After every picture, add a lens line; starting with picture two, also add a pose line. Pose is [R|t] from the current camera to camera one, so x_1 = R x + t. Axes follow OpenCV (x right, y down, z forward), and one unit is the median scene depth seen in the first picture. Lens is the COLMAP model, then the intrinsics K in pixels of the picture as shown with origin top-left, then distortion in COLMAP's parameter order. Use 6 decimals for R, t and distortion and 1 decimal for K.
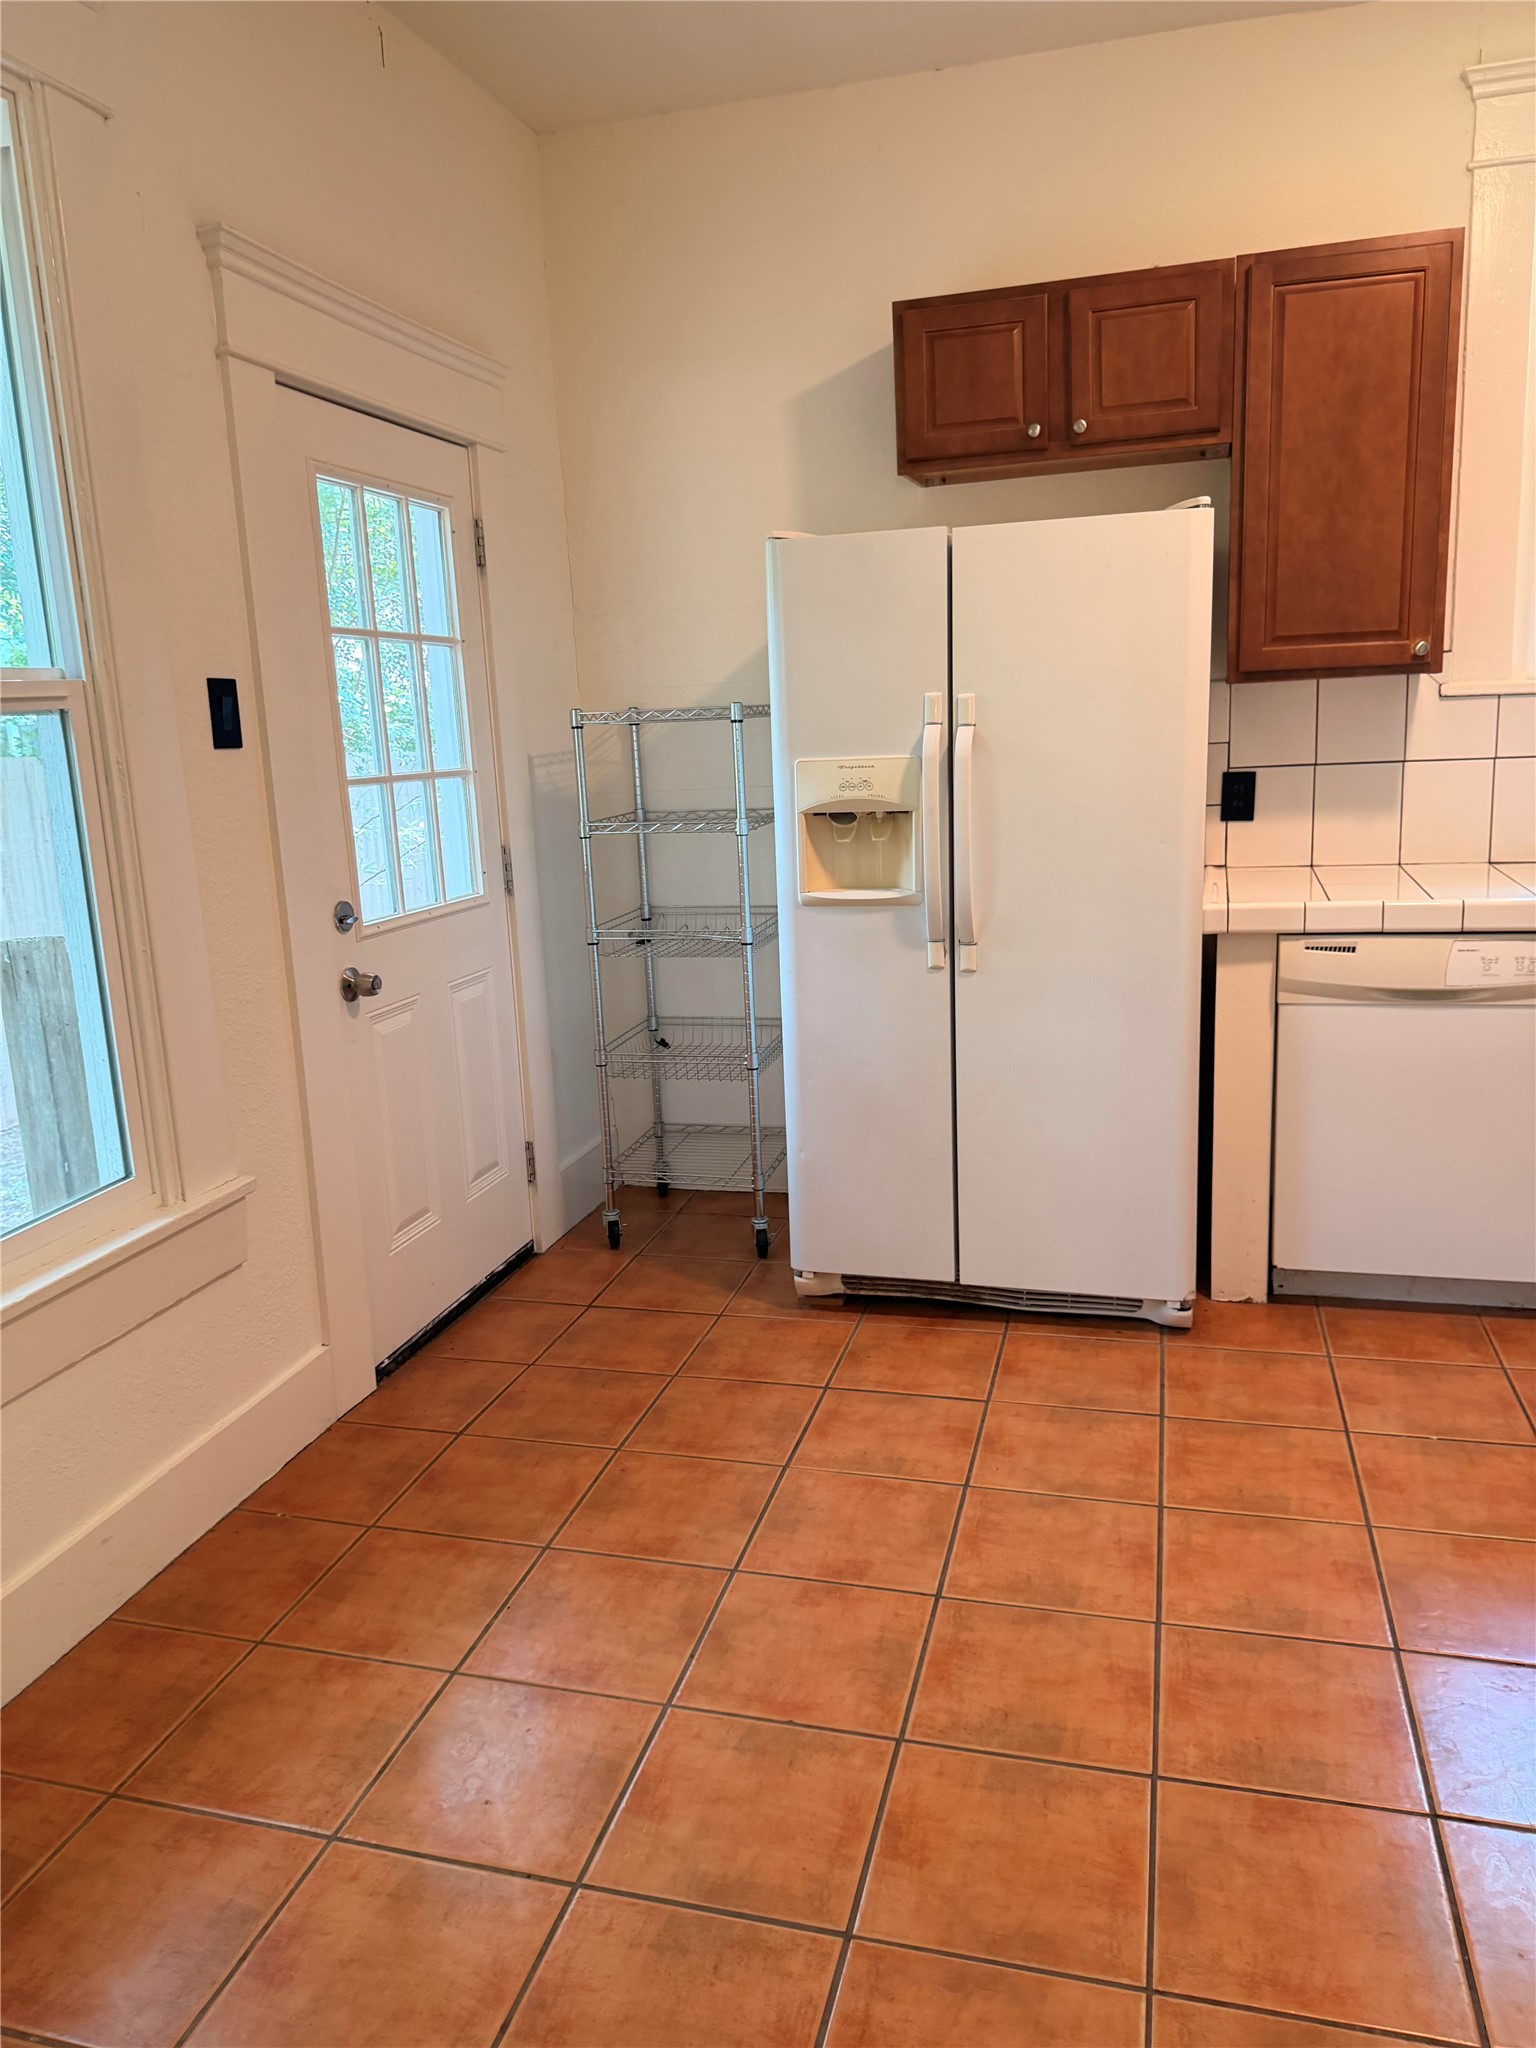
lens RADIAL K [[1488.0, 0, 697.4], [0, 1488.0, 1019.1], [0, 0, 1]] dist [0.007035, -0.016278]
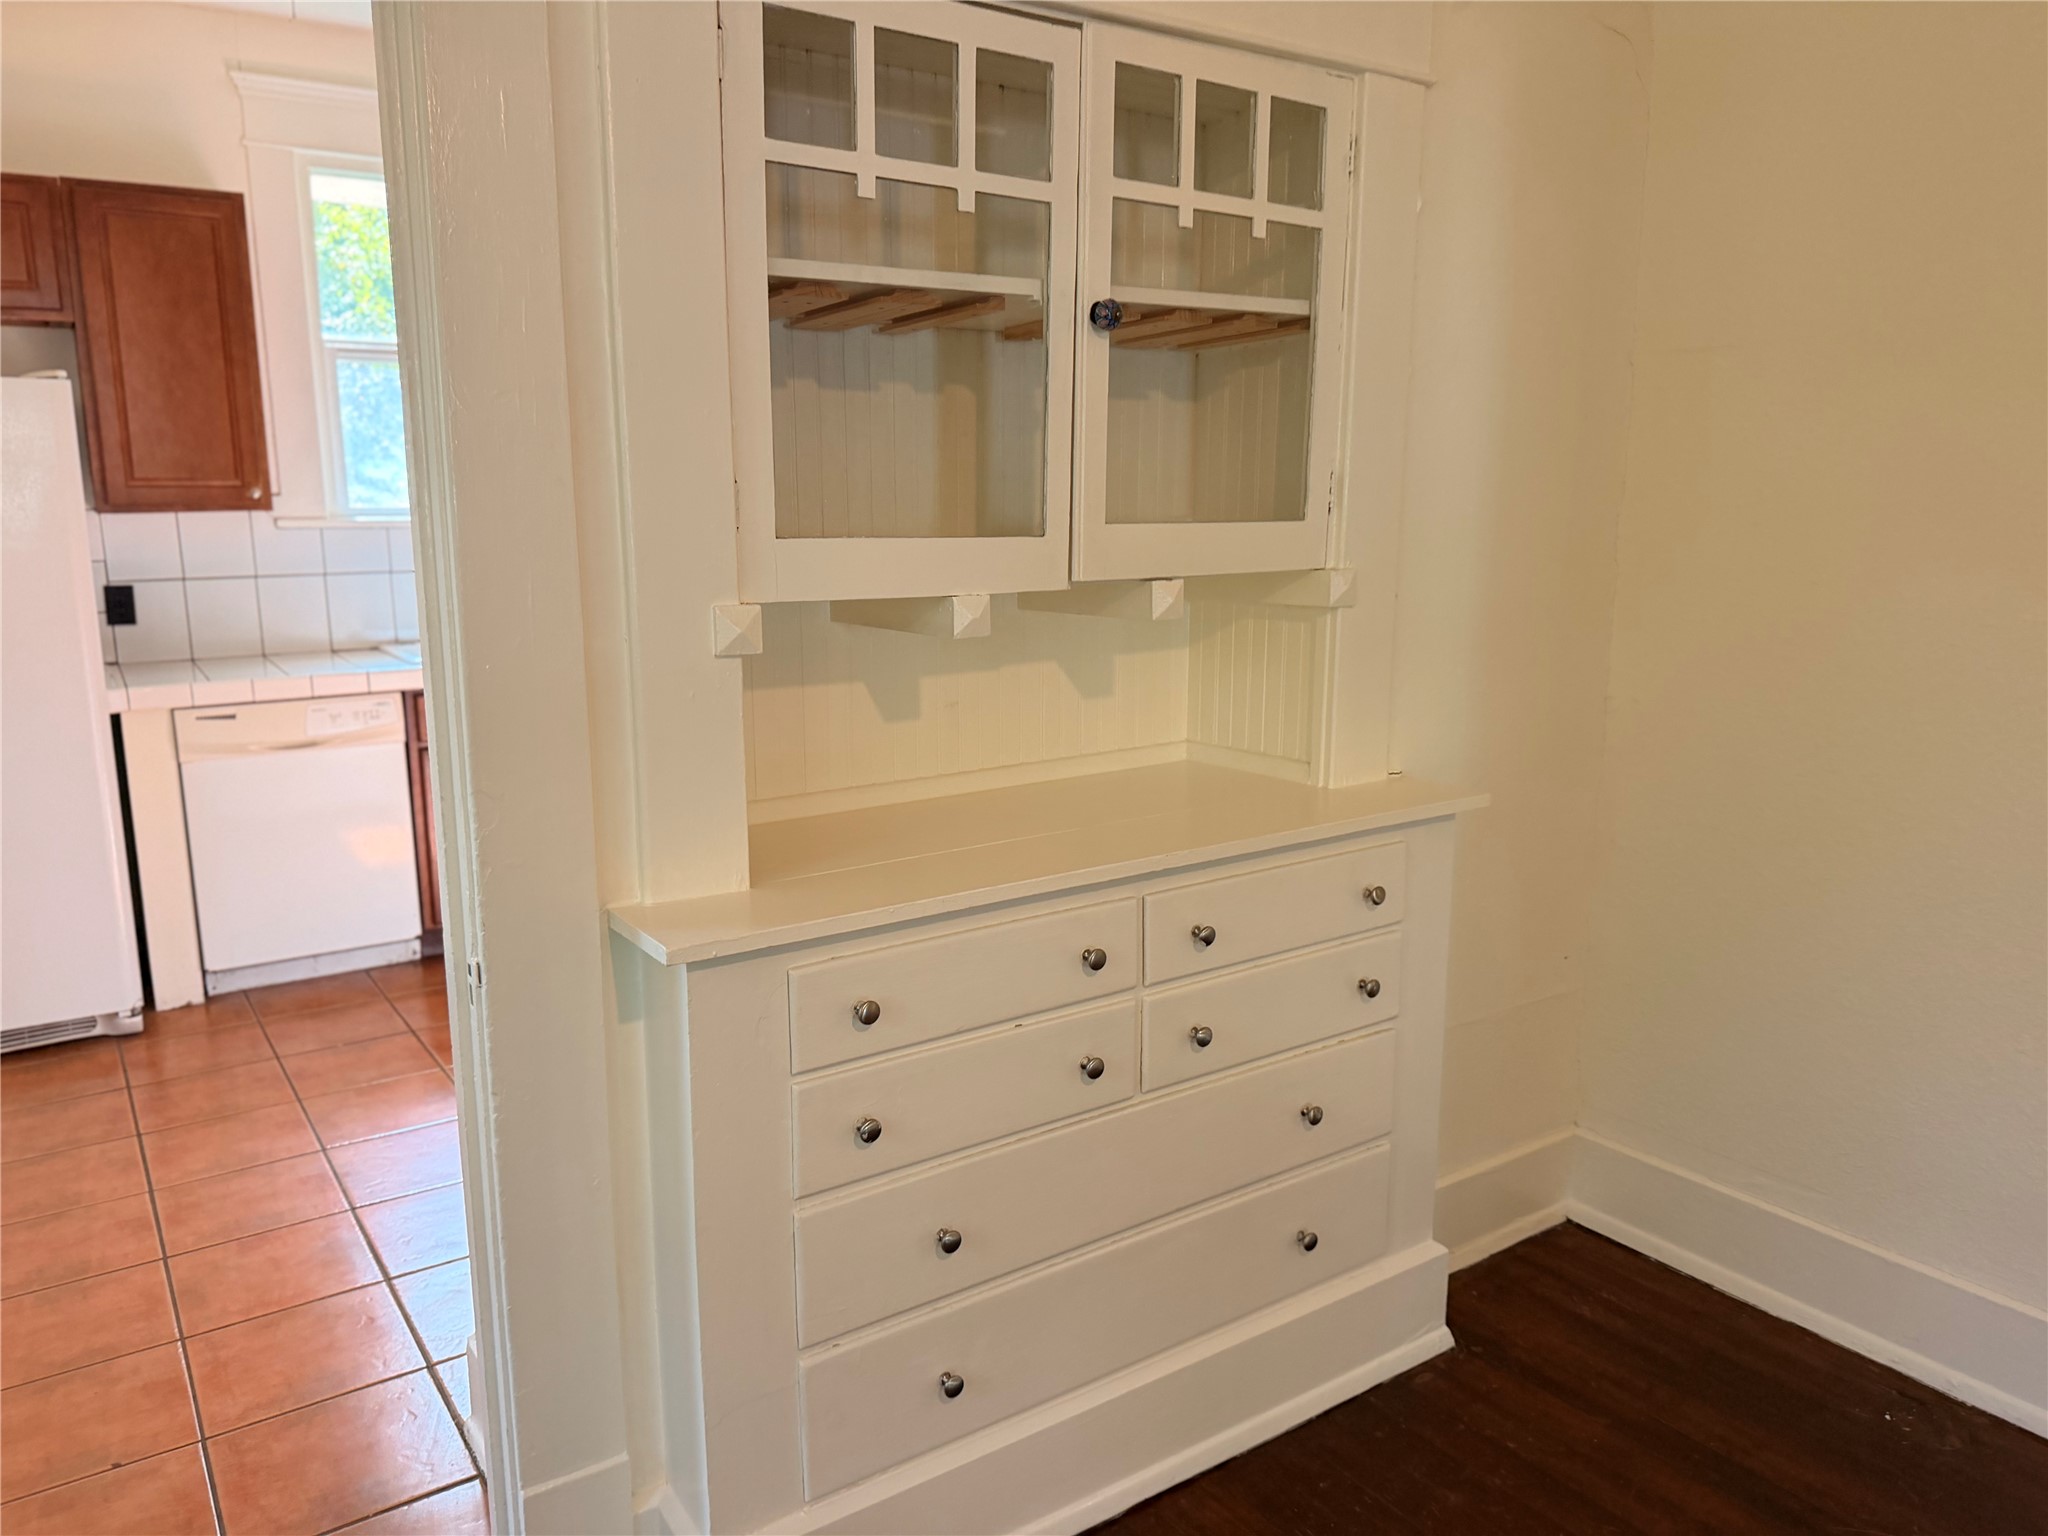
lens RADIAL K [[1458.9, 0, 1017.7], [0, 1458.9, 778.6], [0, 0, 1]] dist [0.060236, -0.071051]
pose [[0.624270, -0.100556, 0.774710, -0.146095], [0.134785, 0.990673, 0.019977, 0.074225], [-0.769494, 0.091949, 0.632001, -0.358438]]
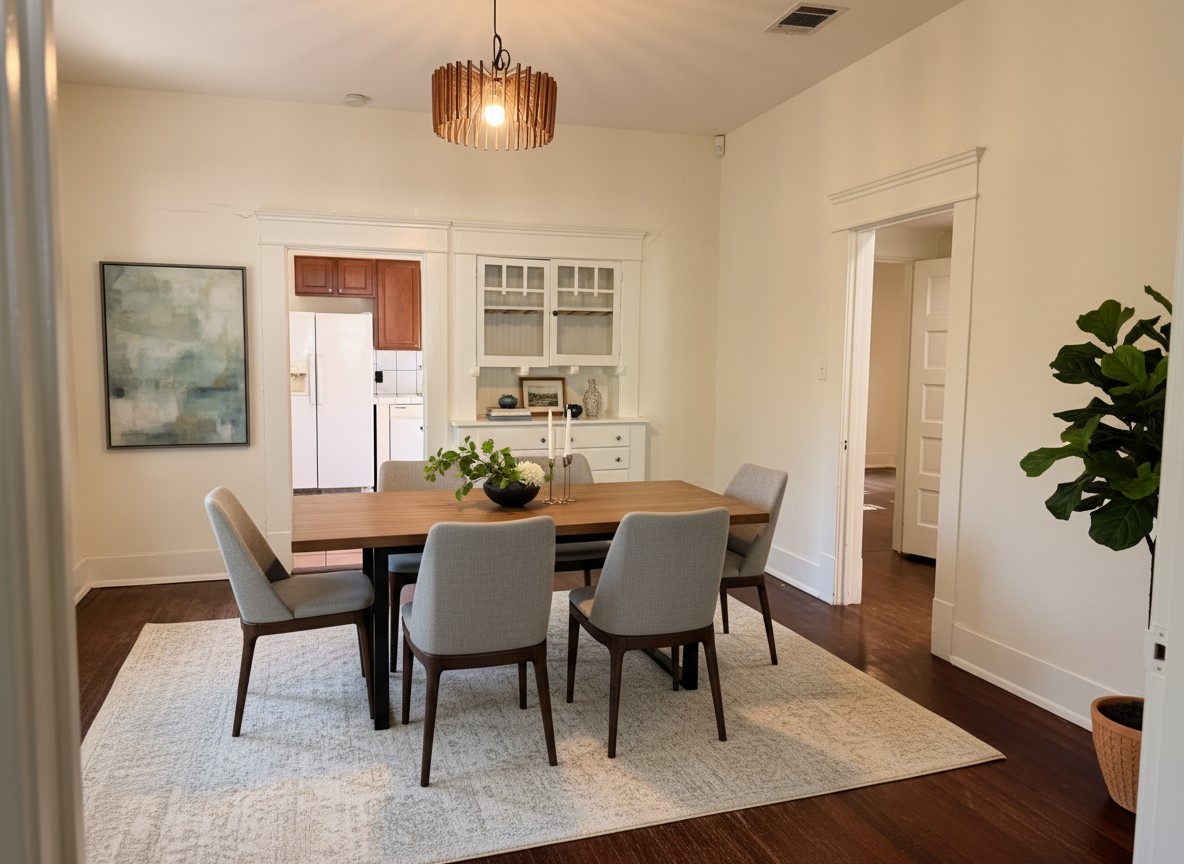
lens RADIAL K [[820.8, 0, 585.2], [0, 820.8, 433.1], [0, 0, 1]] dist [0.049325, -0.002062]
pose [[0.826499, 0.002869, 0.562932, -0.531990], [0.062865, 0.993262, -0.097360, 0.310949], [-0.559418, 0.115857, 0.820749, -1.394137]]
